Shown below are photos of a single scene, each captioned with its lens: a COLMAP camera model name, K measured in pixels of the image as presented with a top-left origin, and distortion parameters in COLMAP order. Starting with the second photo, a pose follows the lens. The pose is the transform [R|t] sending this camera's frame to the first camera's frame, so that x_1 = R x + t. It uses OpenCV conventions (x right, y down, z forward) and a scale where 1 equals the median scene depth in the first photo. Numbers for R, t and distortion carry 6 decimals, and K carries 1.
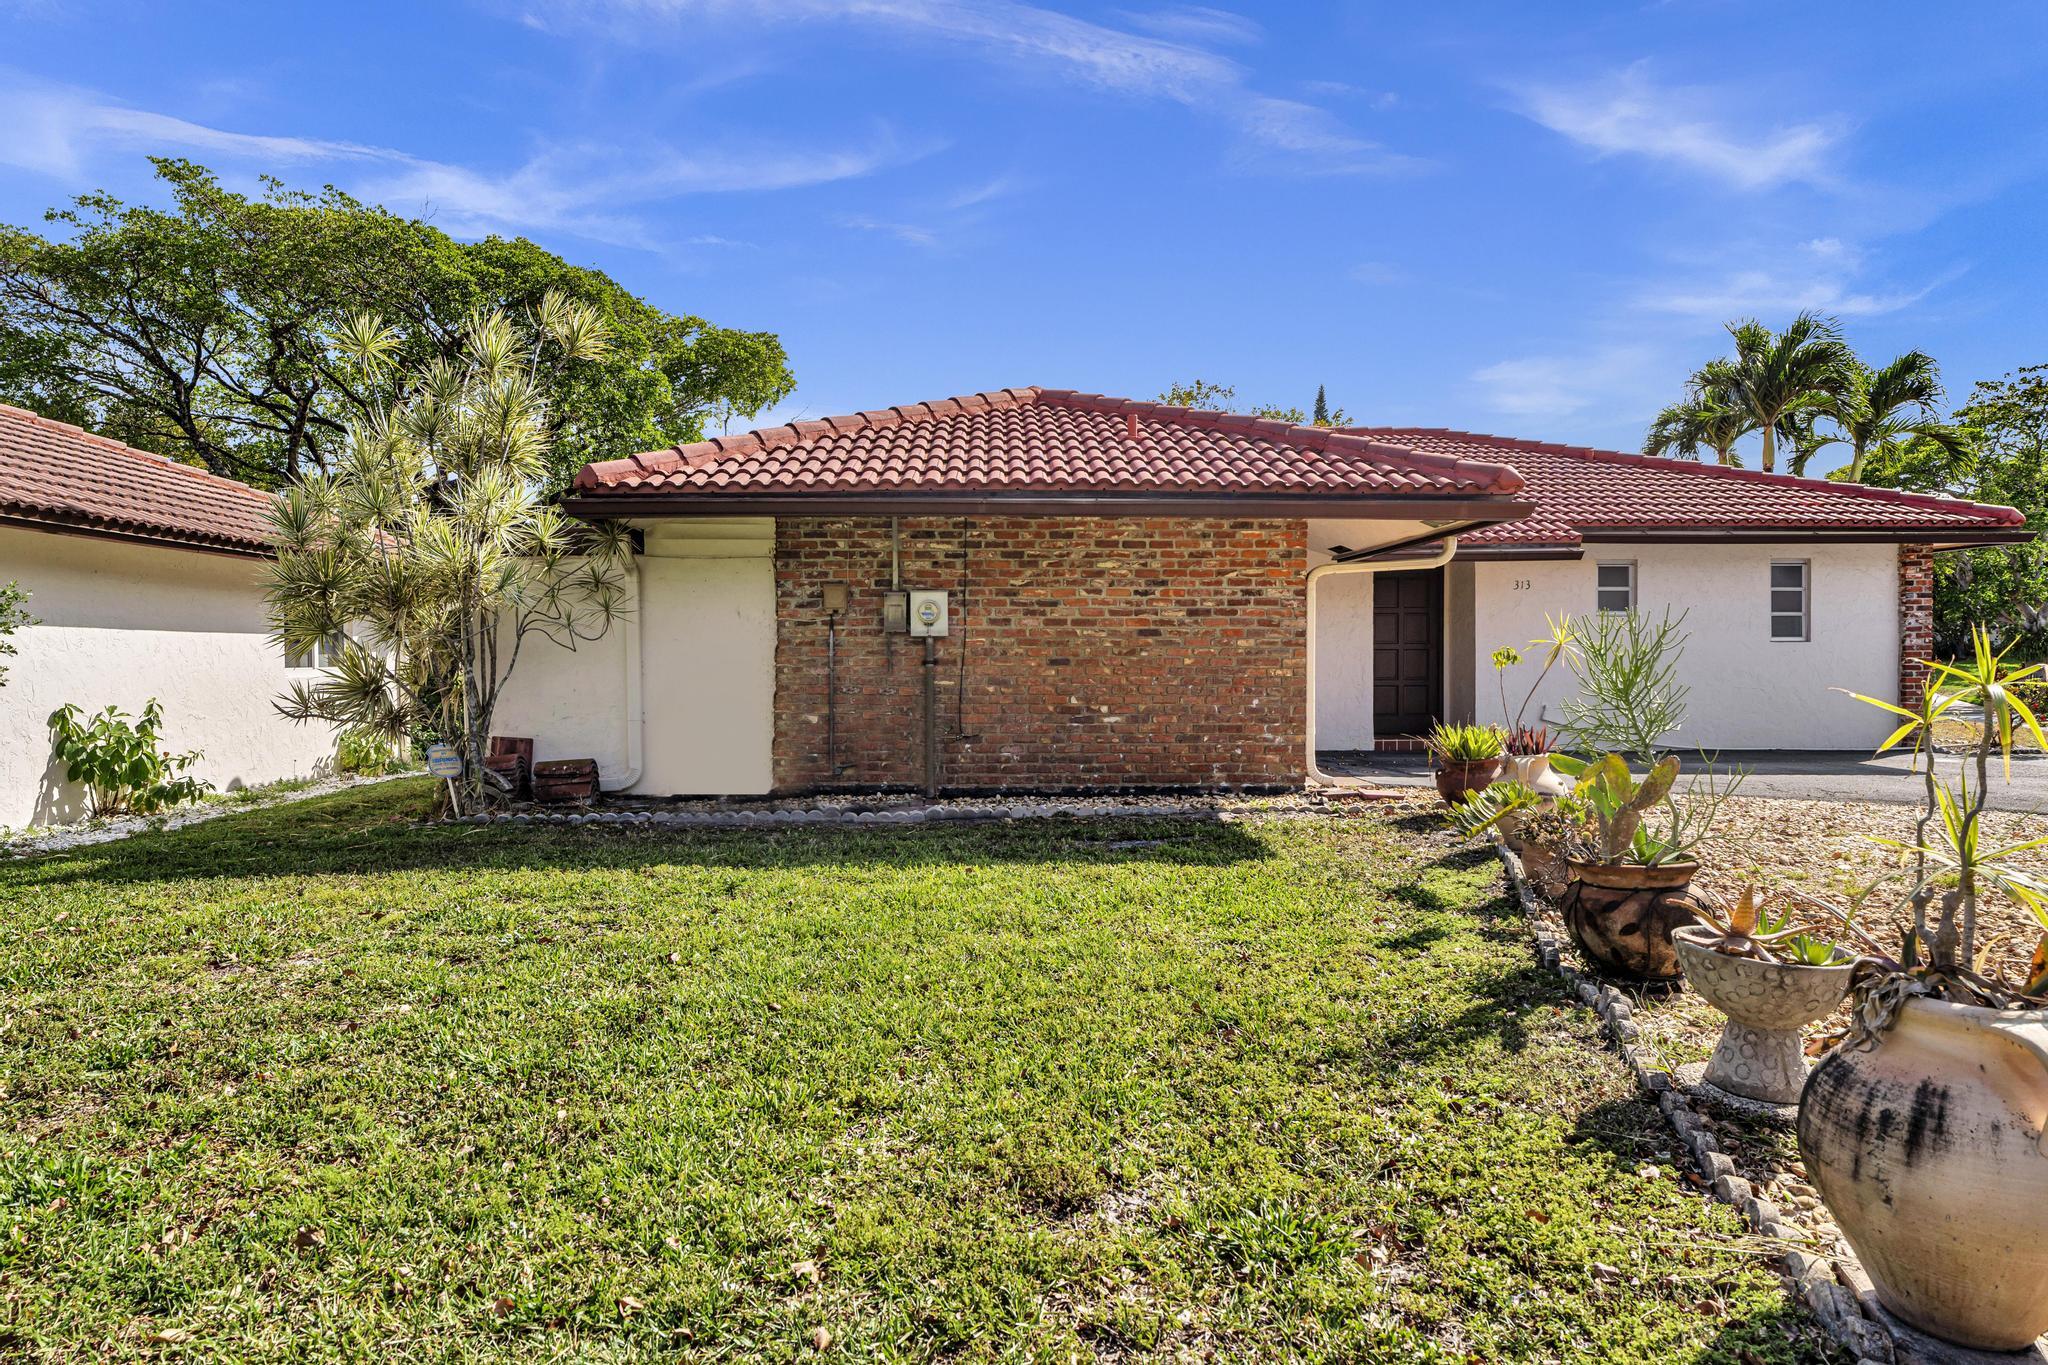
lens RADIAL K [[941.9, 0, 1028.2], [0, 941.9, 656.7], [0, 0, 1]] dist [-0.000538, 0.001072]
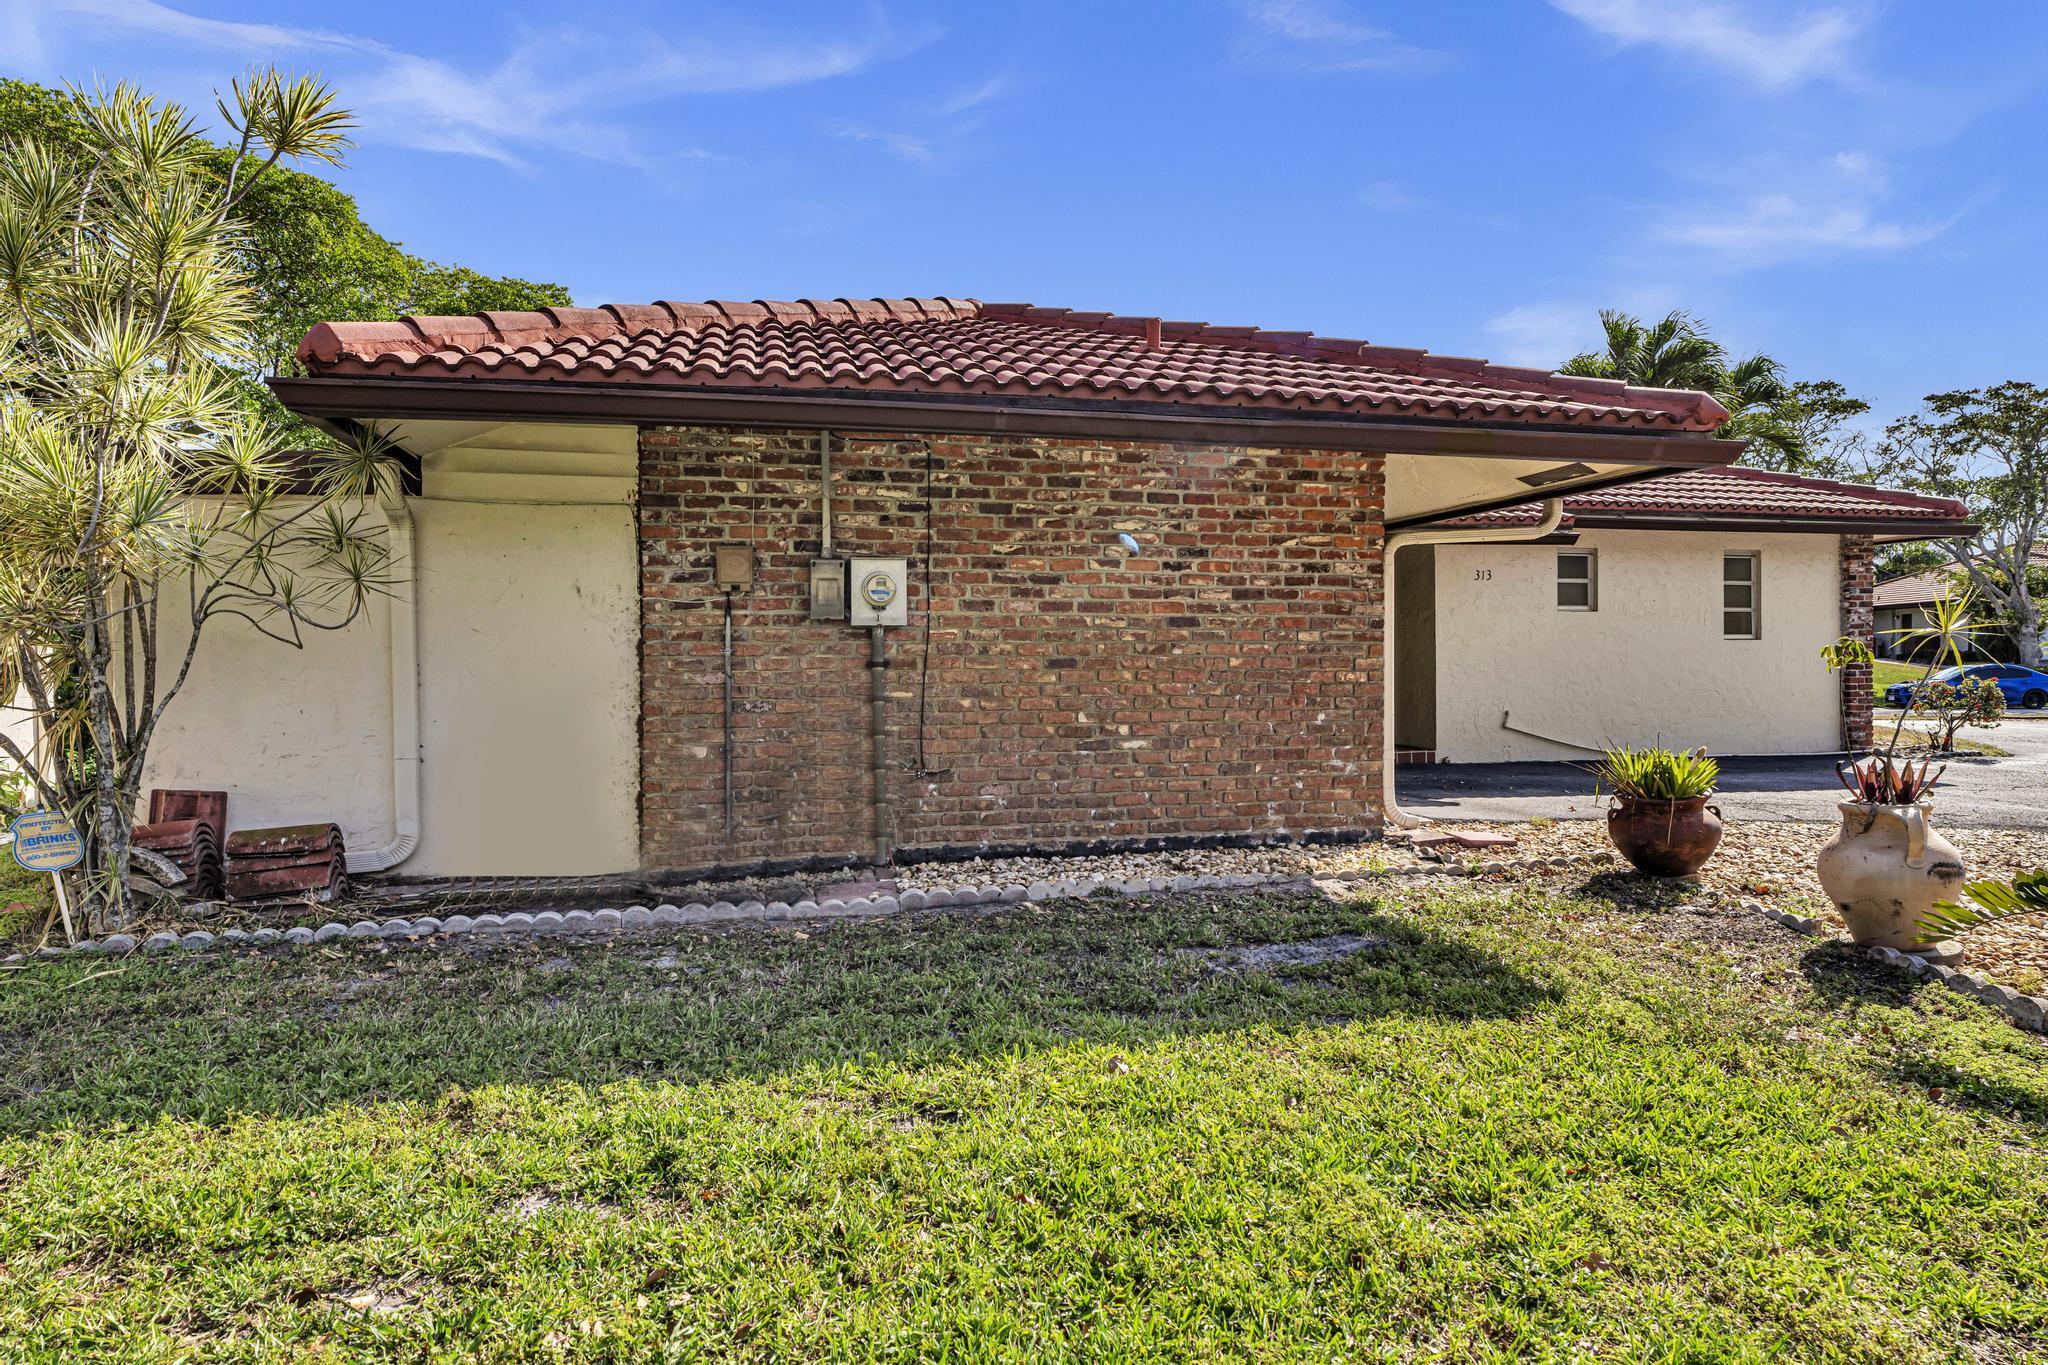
lens RADIAL K [[1036.7, 0, 1027.8], [0, 1036.7, 658.0], [0, 0, 1]] dist [-0.000873, 0.000619]
pose [[0.987769, -0.002557, 0.155906, -0.112518], [0.002639, 0.999996, -0.000319, 0.001784], [-0.155904, 0.000726, 0.987772, 0.244731]]
